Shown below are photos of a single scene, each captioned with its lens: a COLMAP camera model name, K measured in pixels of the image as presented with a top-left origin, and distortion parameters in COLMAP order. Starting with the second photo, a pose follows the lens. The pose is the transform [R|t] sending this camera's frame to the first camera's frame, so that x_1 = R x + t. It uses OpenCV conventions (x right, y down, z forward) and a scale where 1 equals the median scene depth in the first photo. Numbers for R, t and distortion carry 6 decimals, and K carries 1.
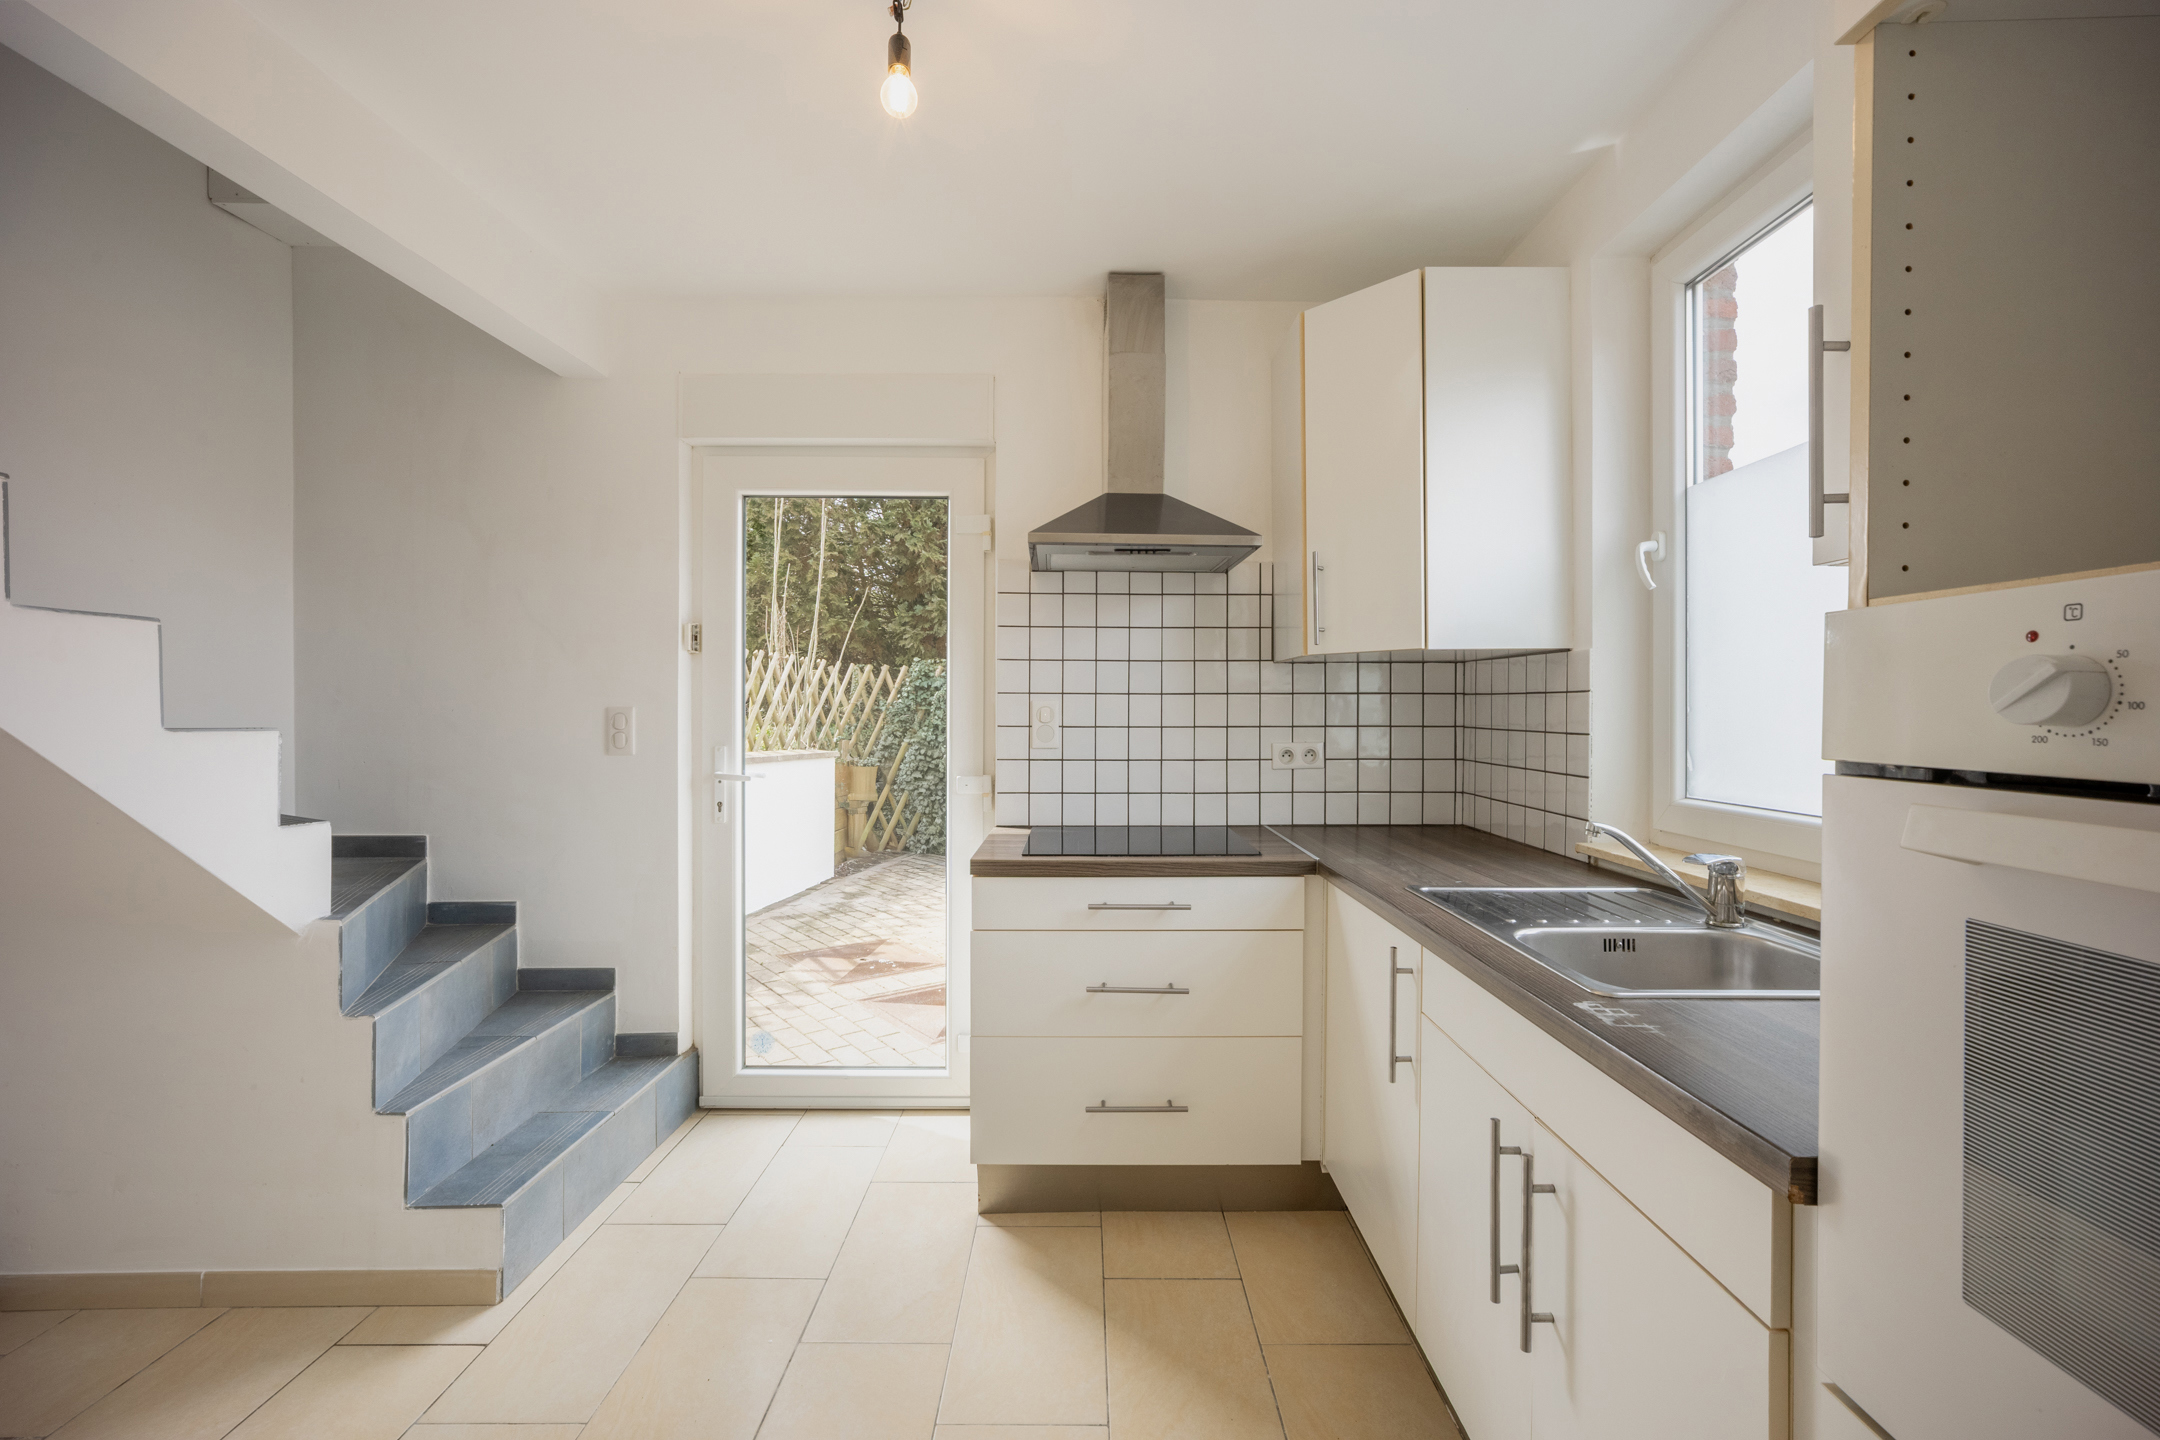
lens RADIAL K [[883.1, 0, 1076.0], [0, 883.1, 713.6], [0, 0, 1]] dist [-0.001068, 0.003540]
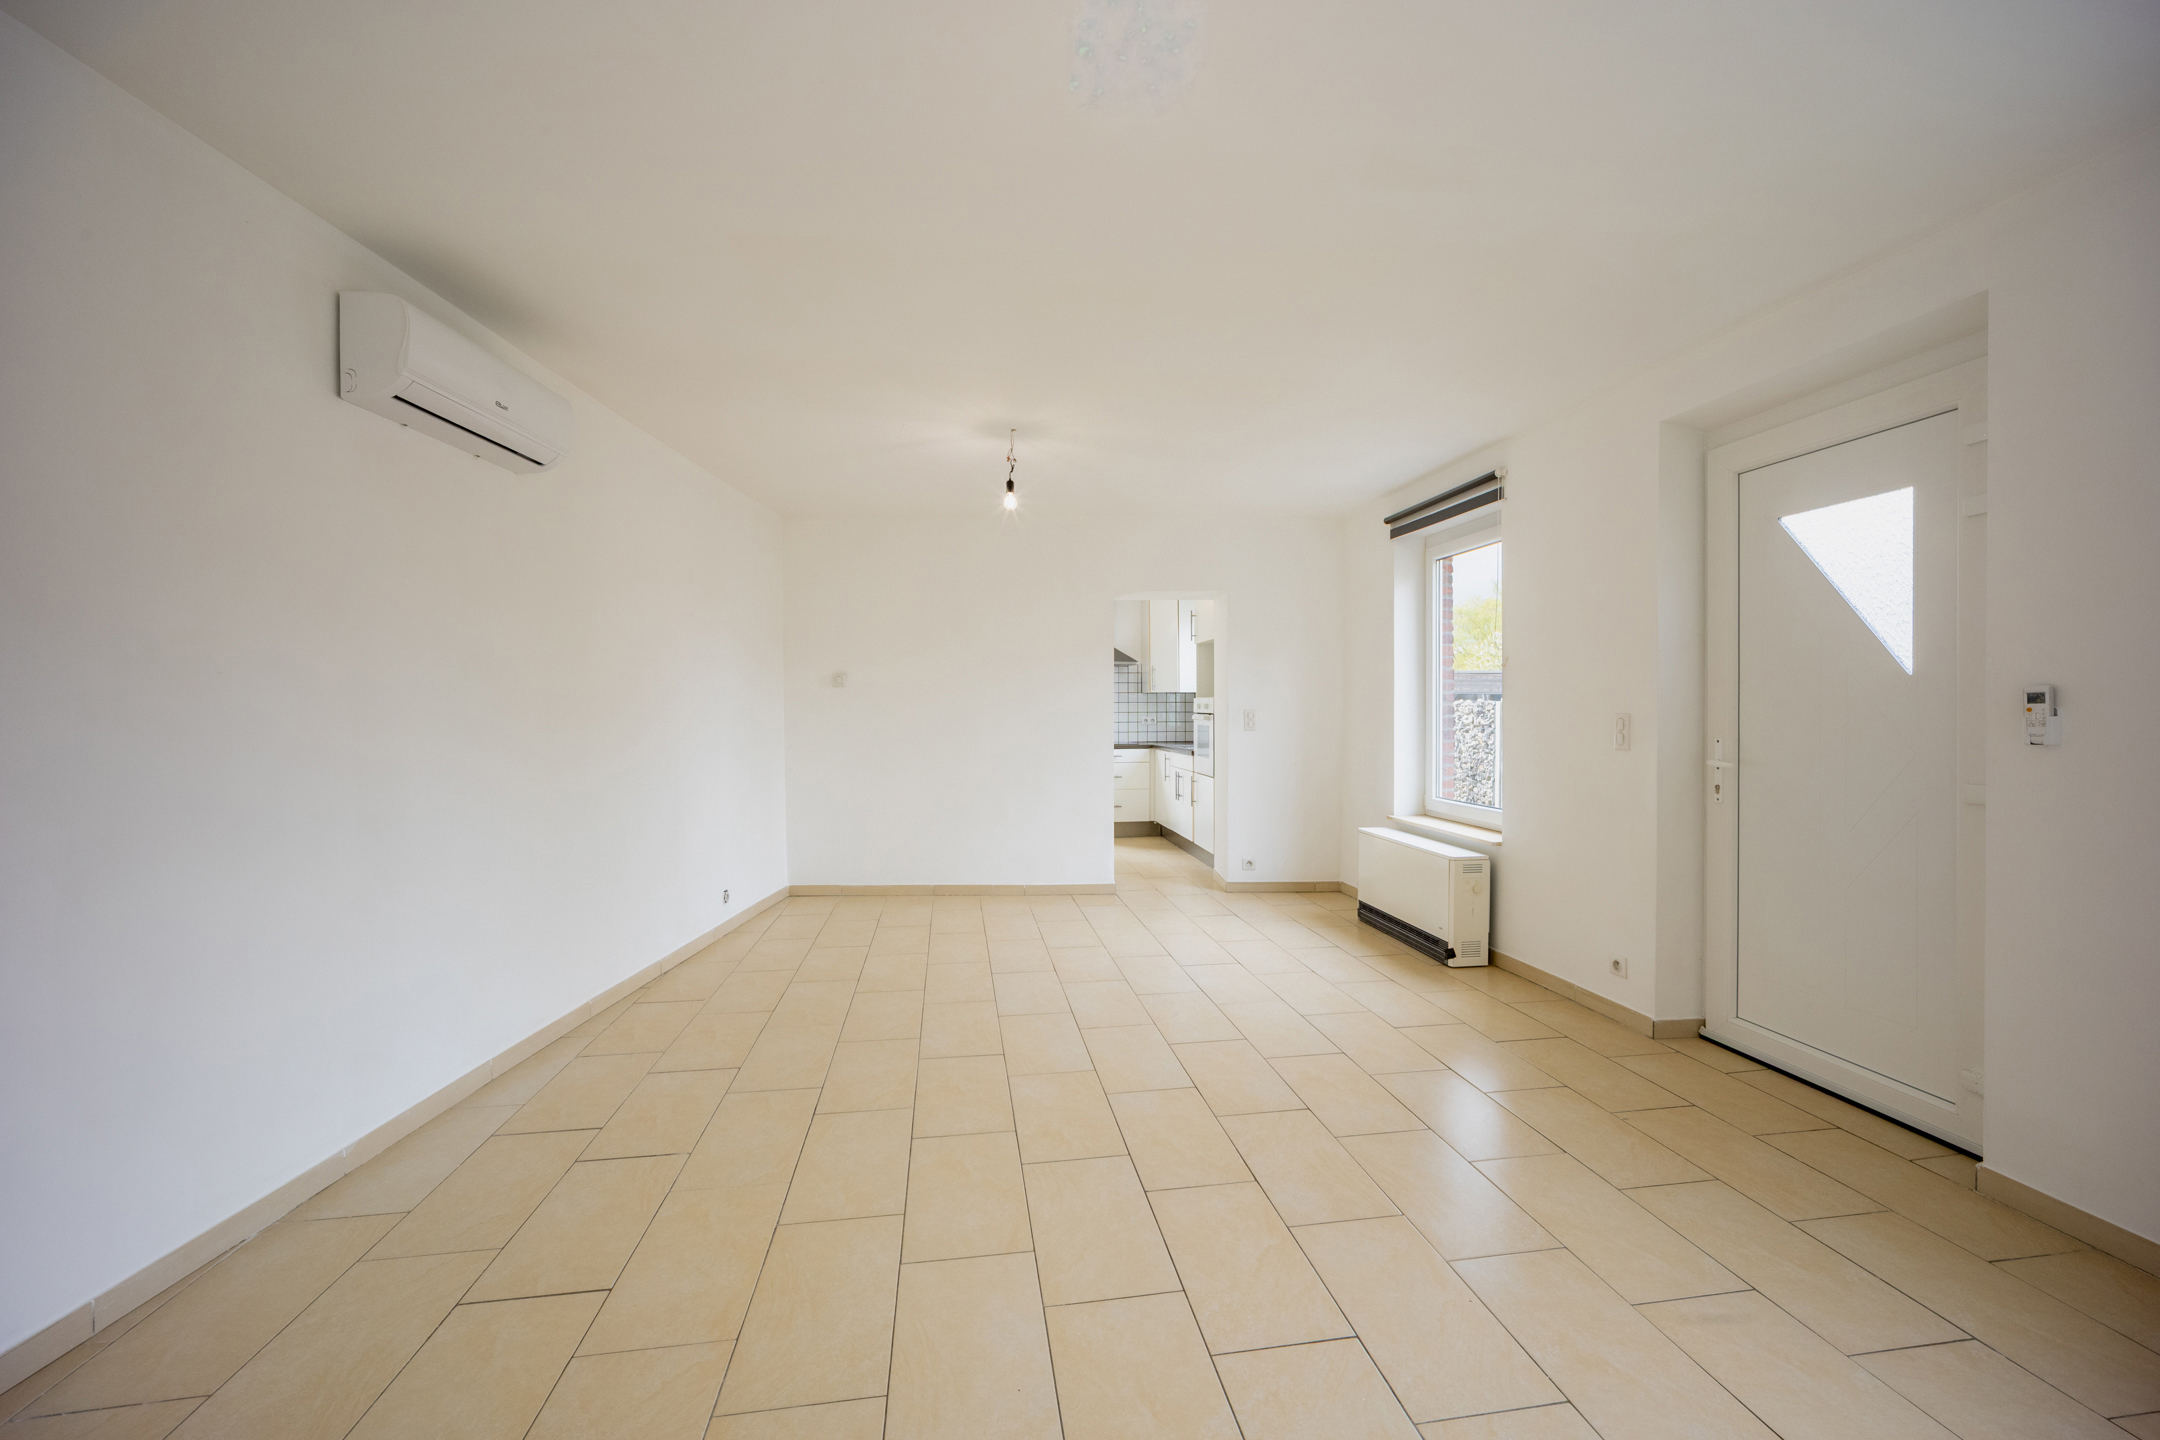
lens RADIAL K [[883.1, 0, 1076.0], [0, 883.1, 713.6], [0, 0, 1]] dist [-0.001068, 0.003540]
pose [[0.989197, -0.003857, 0.146541, -0.524227], [0.003420, 0.999989, 0.003232, 0.008229], [-0.146552, -0.002696, 0.989199, -2.322167]]
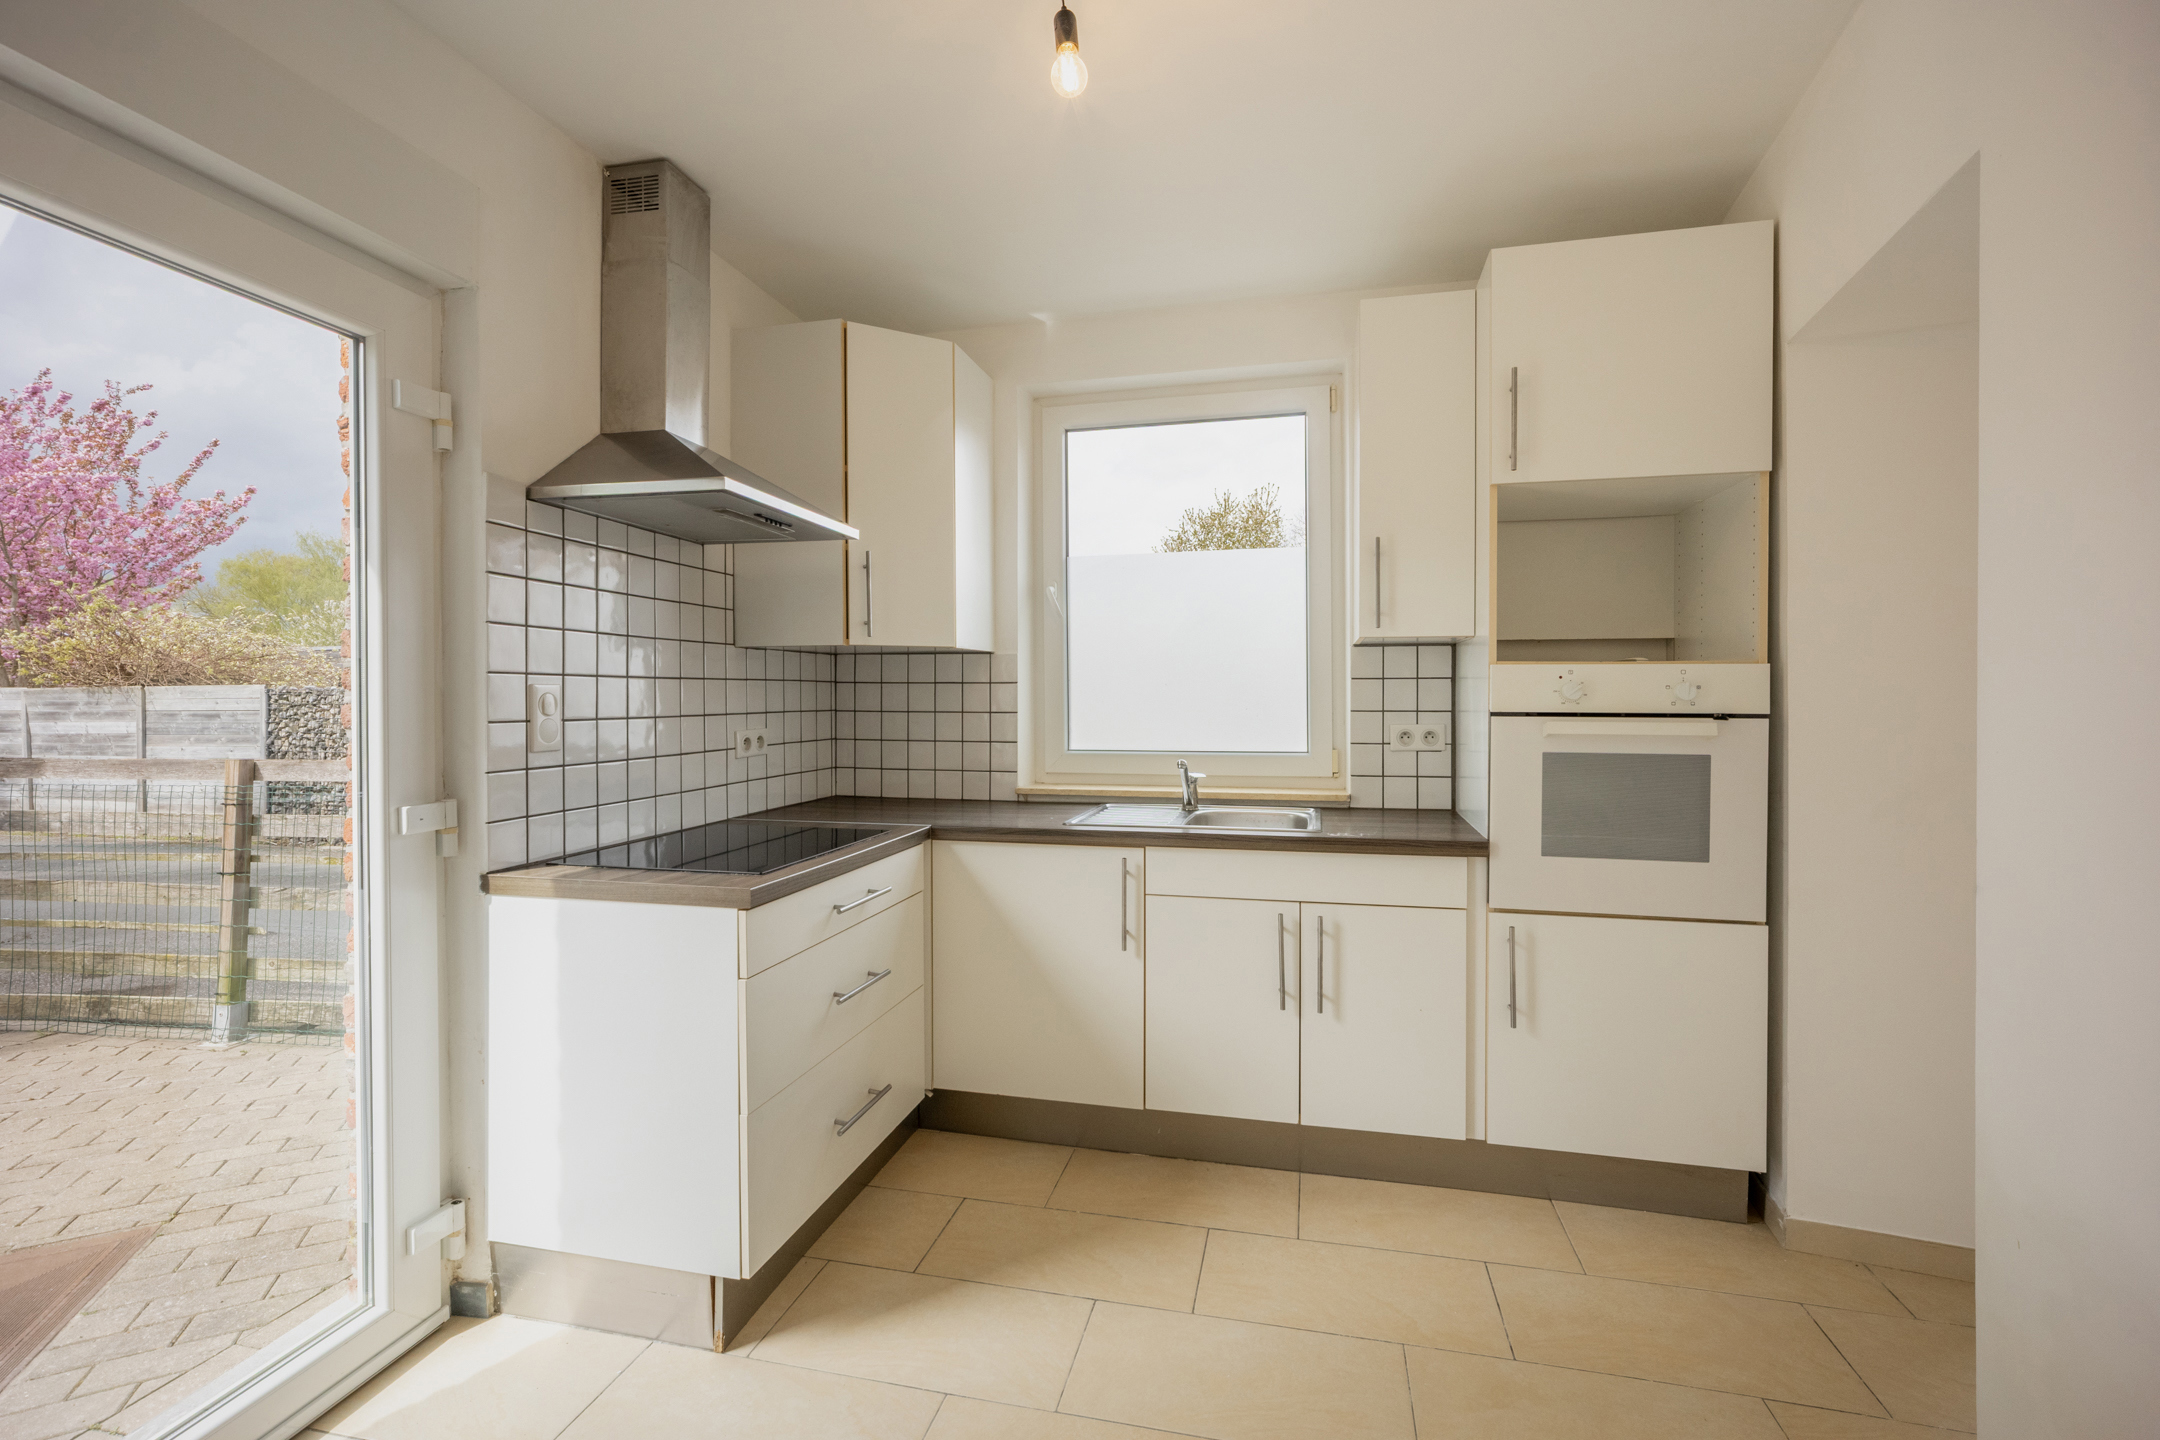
lens RADIAL K [[925.0, 0, 1085.4], [0, 925.0, 701.6], [0, 0, 1]] dist [-0.001116, 0.003537]
pose [[0.243297, -0.007490, 0.969923, -0.662119], [0.006732, 0.999959, 0.006033, -0.002408], [-0.969929, 0.005062, 0.243337, 0.398793]]
